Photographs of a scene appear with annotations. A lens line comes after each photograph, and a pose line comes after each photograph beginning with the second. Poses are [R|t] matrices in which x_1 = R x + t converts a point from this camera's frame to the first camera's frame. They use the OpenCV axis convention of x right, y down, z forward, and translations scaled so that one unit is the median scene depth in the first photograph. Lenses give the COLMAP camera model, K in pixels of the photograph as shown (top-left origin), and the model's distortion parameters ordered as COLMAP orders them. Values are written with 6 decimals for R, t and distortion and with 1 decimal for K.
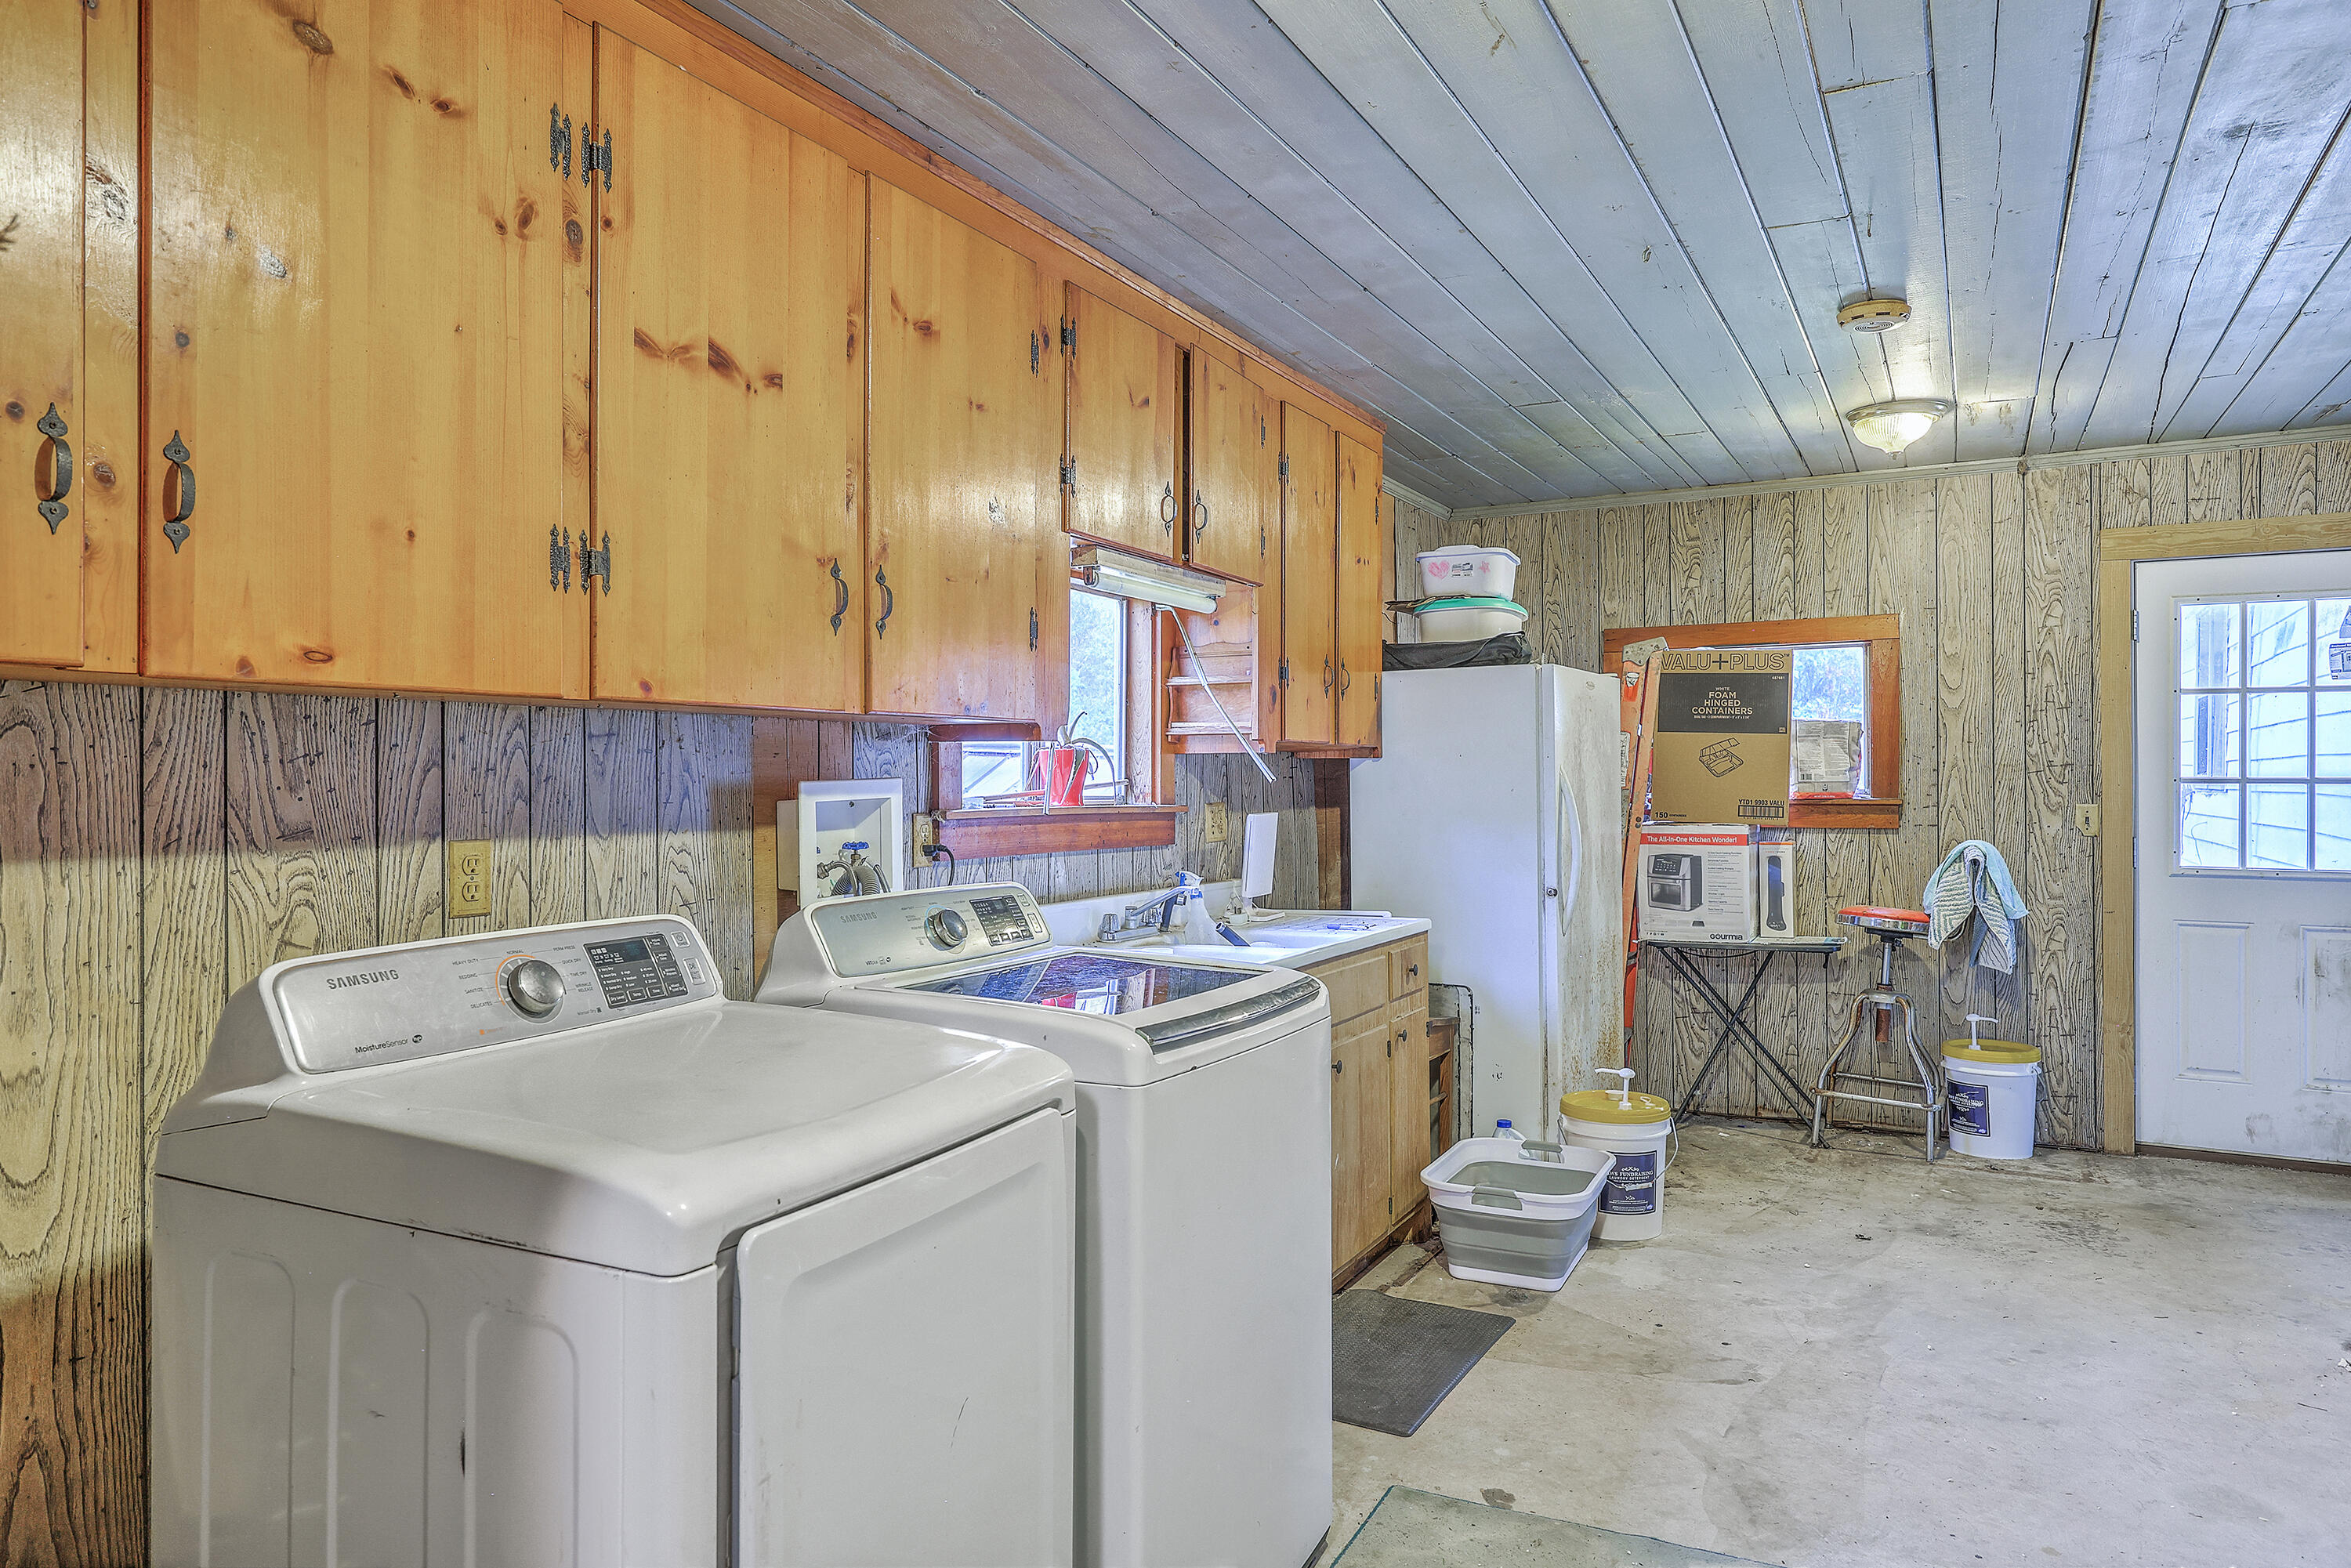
lens RADIAL K [[1542.9, 0, 1175.5], [0, 1542.9, 784.0], [0, 0, 1]] dist [0.032258, -0.000056]
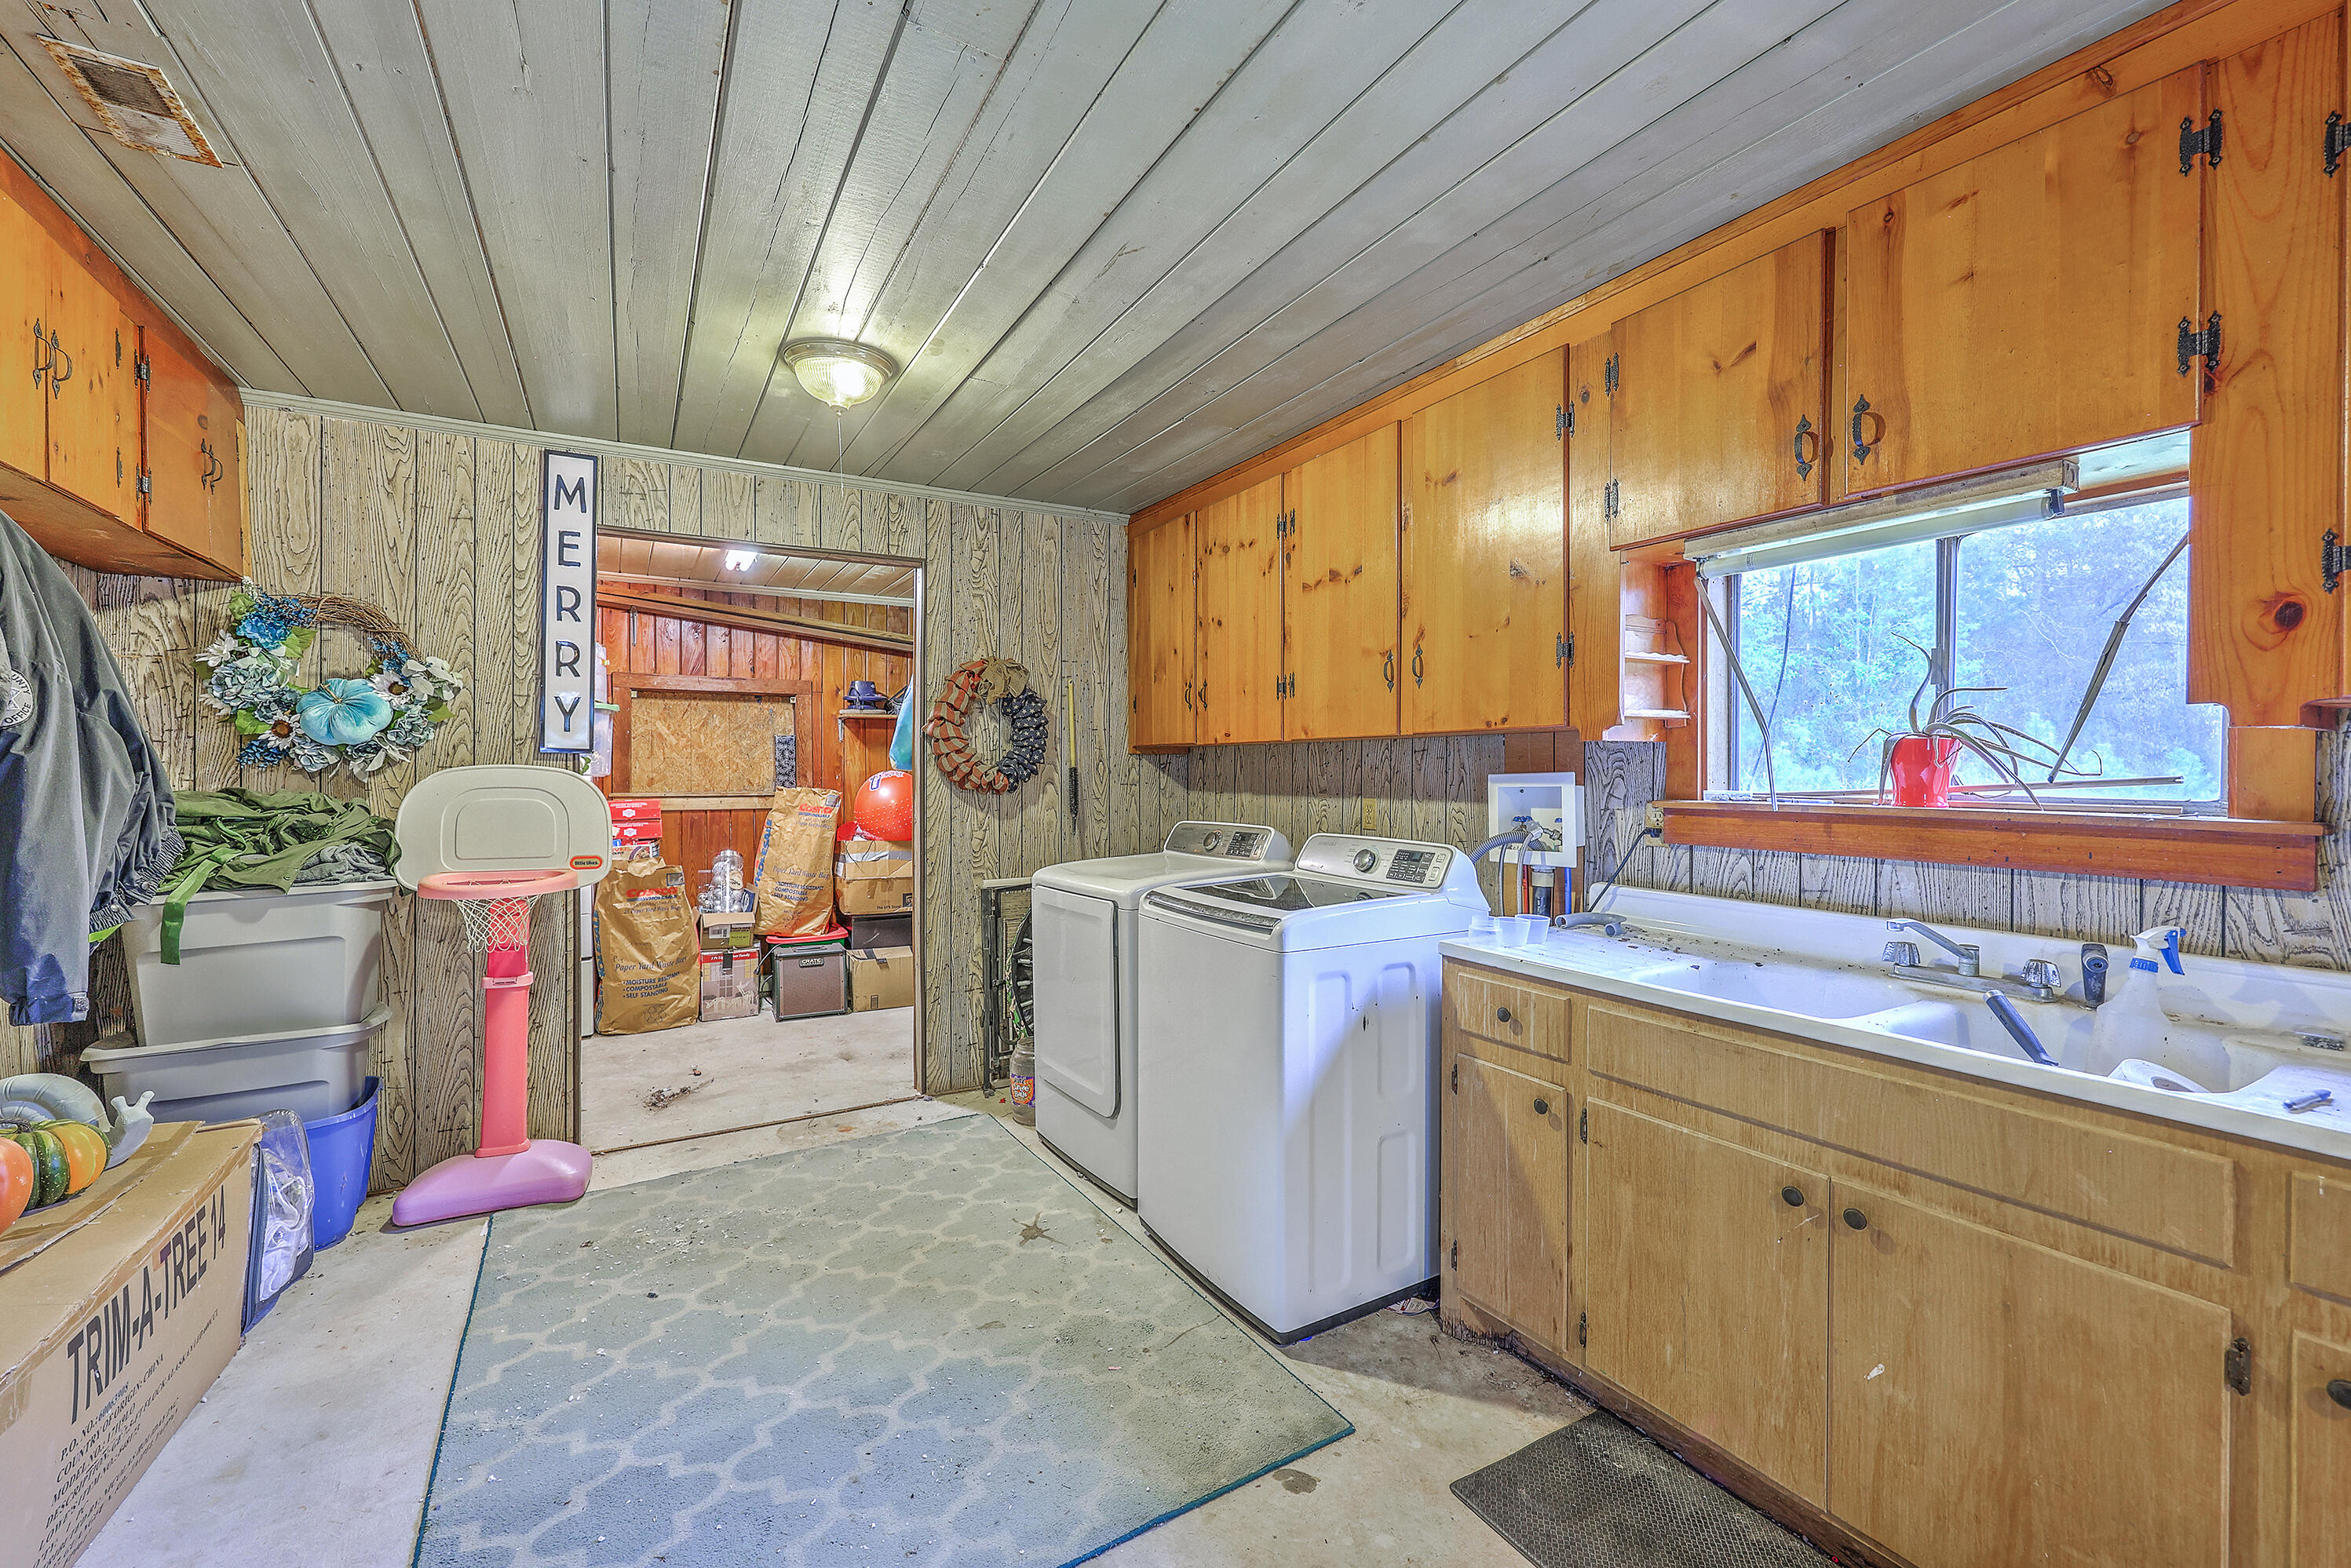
lens RADIAL K [[935.1, 0, 1179.8], [0, 935.1, 775.0], [0, 0, 1]] dist [0.000349, 0.000093]
pose [[-0.521586, 0.009894, -0.853142, 0.893040], [0.001439, 0.999942, 0.010717, -0.014013], [0.853198, 0.004363, -0.521569, 1.457777]]
